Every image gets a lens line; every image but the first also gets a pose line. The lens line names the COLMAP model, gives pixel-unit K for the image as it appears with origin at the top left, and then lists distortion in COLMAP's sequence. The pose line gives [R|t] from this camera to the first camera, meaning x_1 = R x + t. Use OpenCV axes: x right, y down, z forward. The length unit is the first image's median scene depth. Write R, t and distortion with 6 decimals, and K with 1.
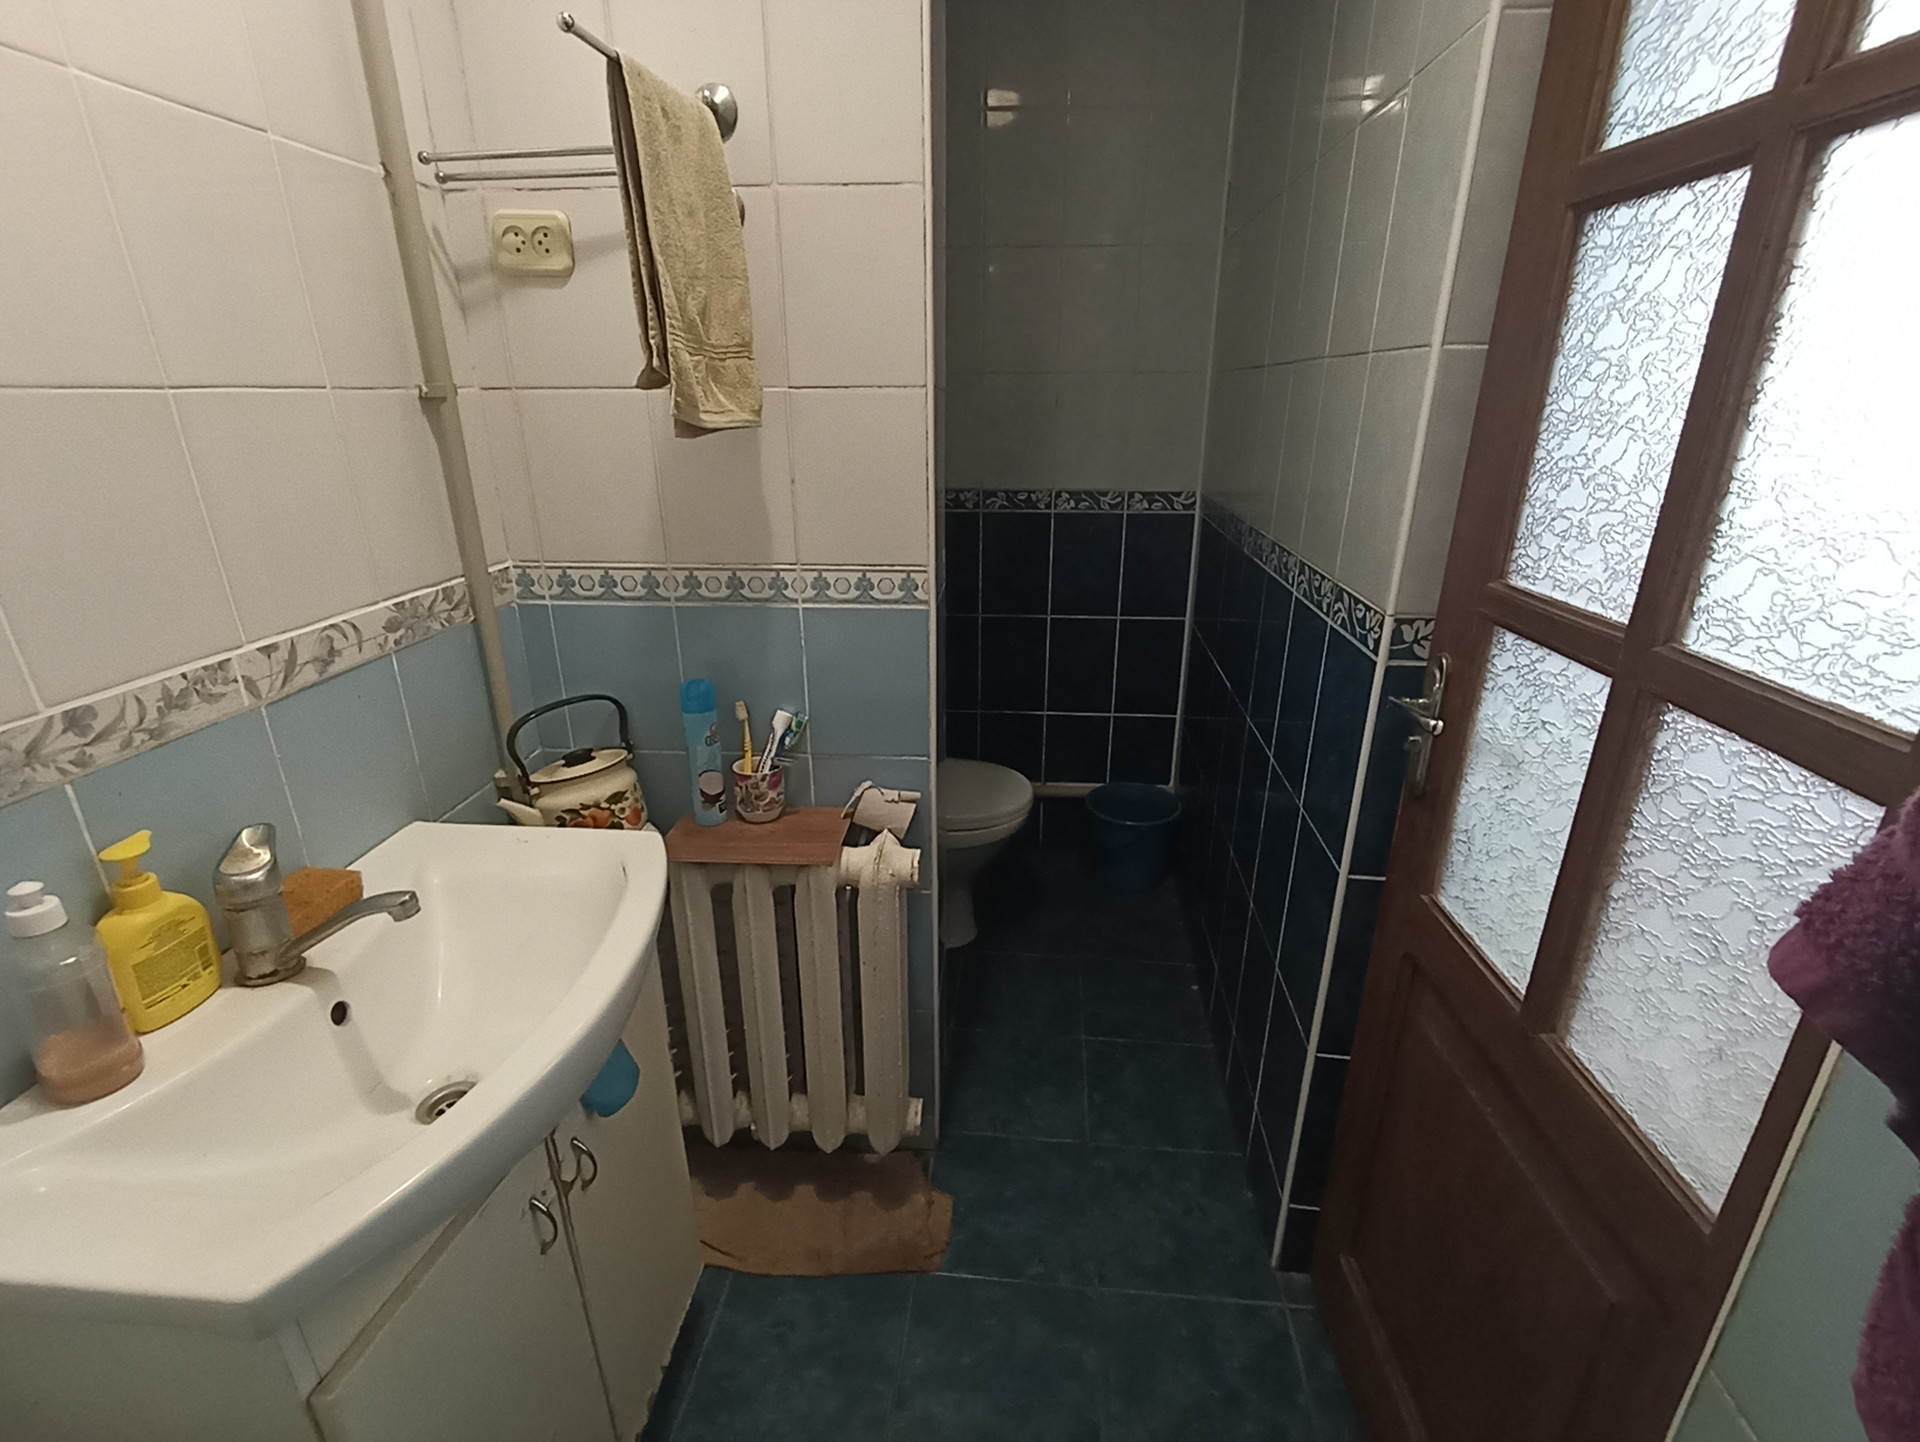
lens RADIAL K [[883.6, 0, 960.0], [0, 883.6, 721.0], [0, 0, 1]] dist [-0.002419, -0.000507]
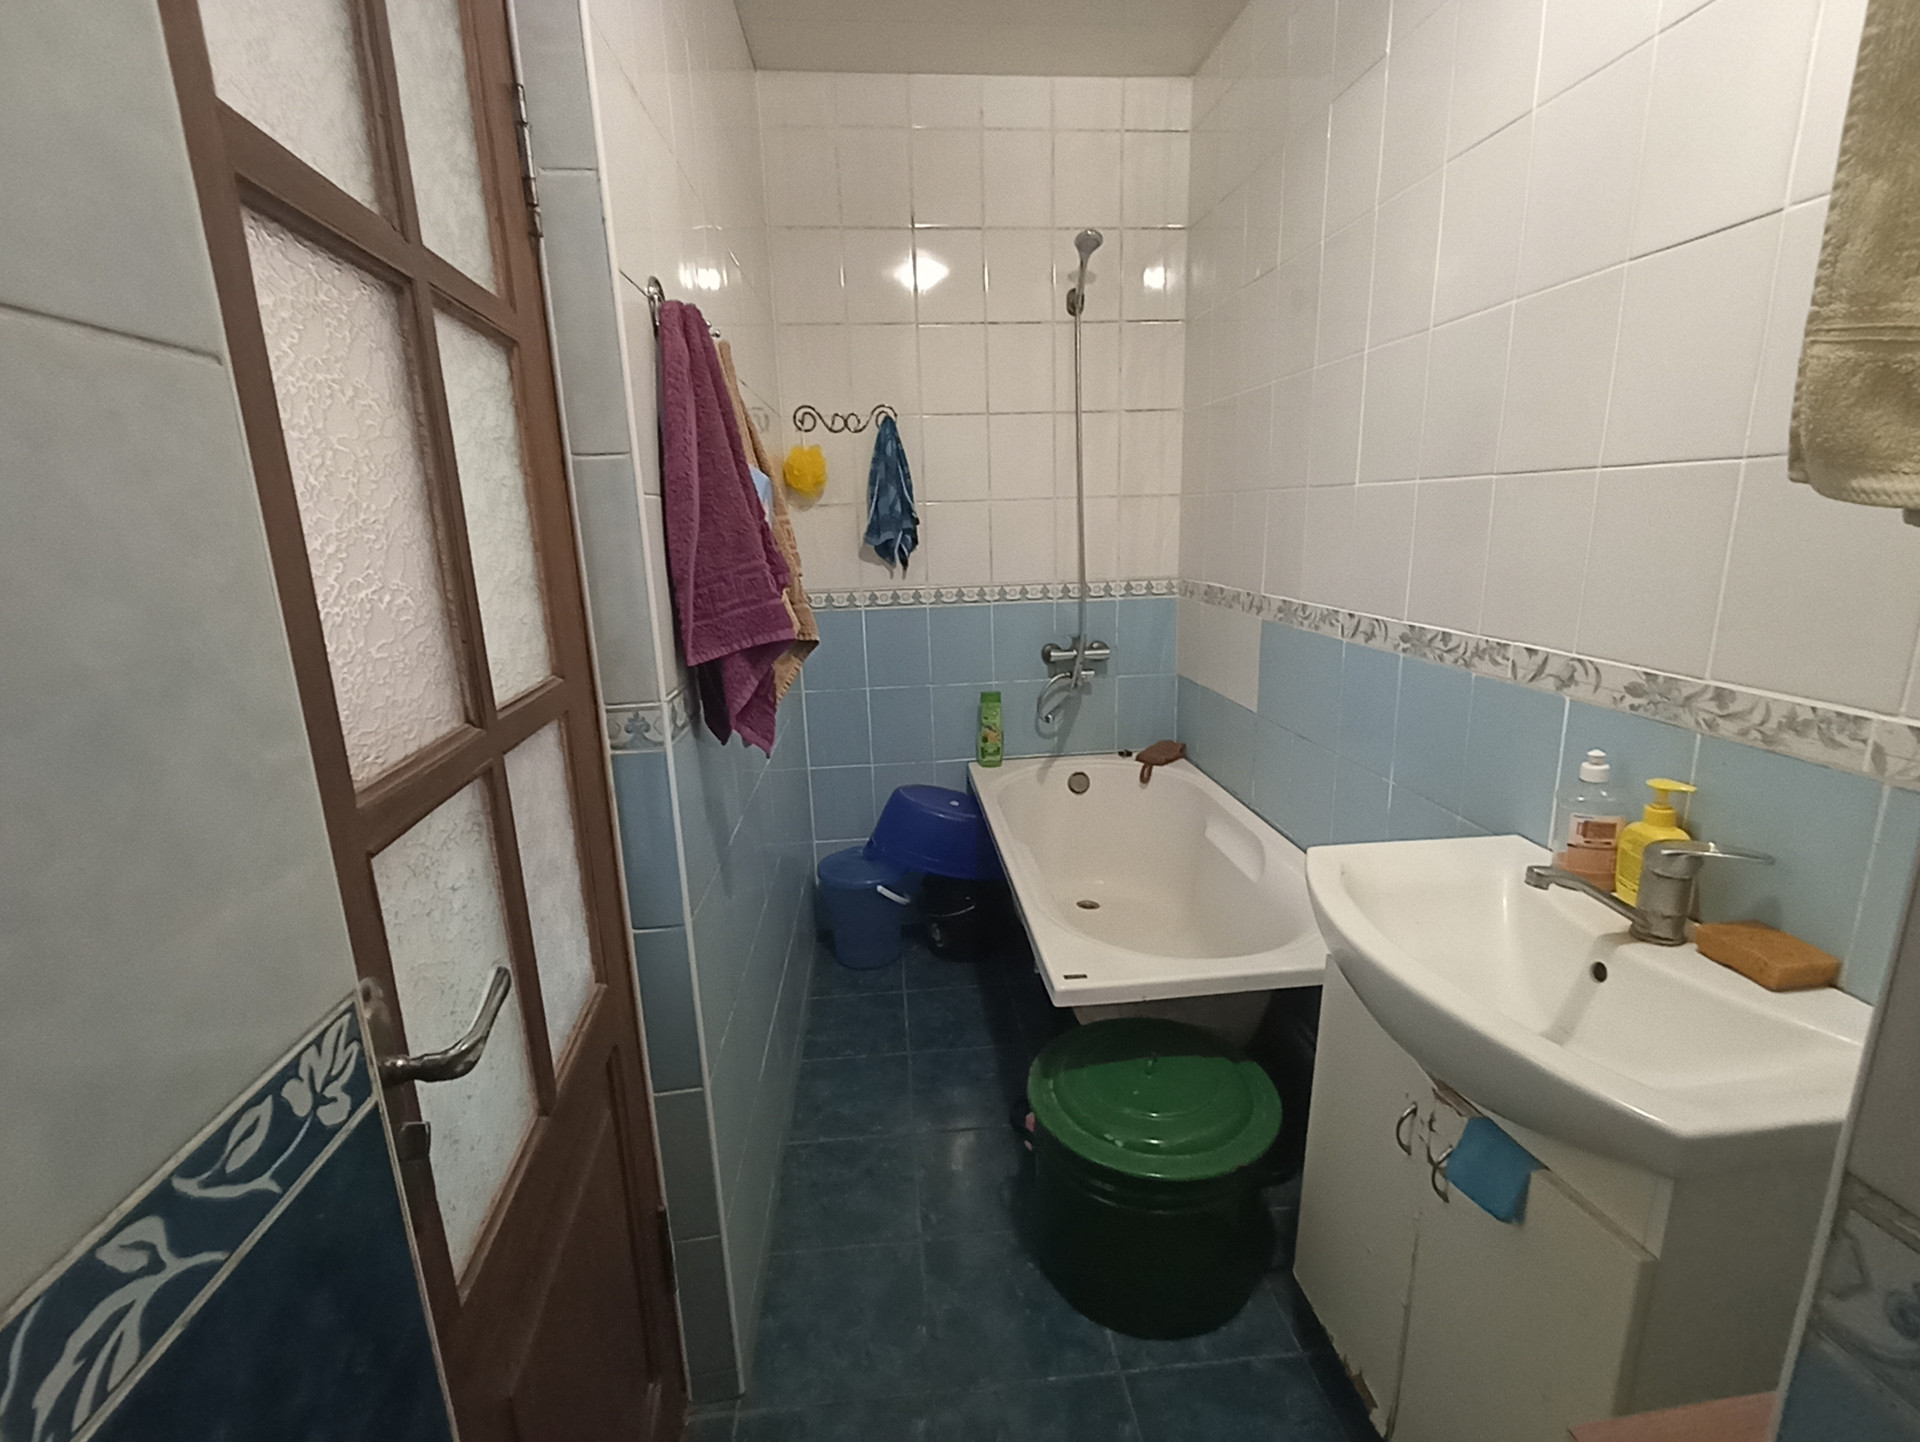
lens RADIAL K [[883.6, 0, 960.0], [0, 883.6, 721.0], [0, 0, 1]] dist [-0.002419, -0.000507]
pose [[-0.980207, 0.077141, -0.182328, 0.312046], [-0.037561, 0.831773, 0.553844, -0.641842], [0.194380, 0.549730, -0.812412, 1.786079]]
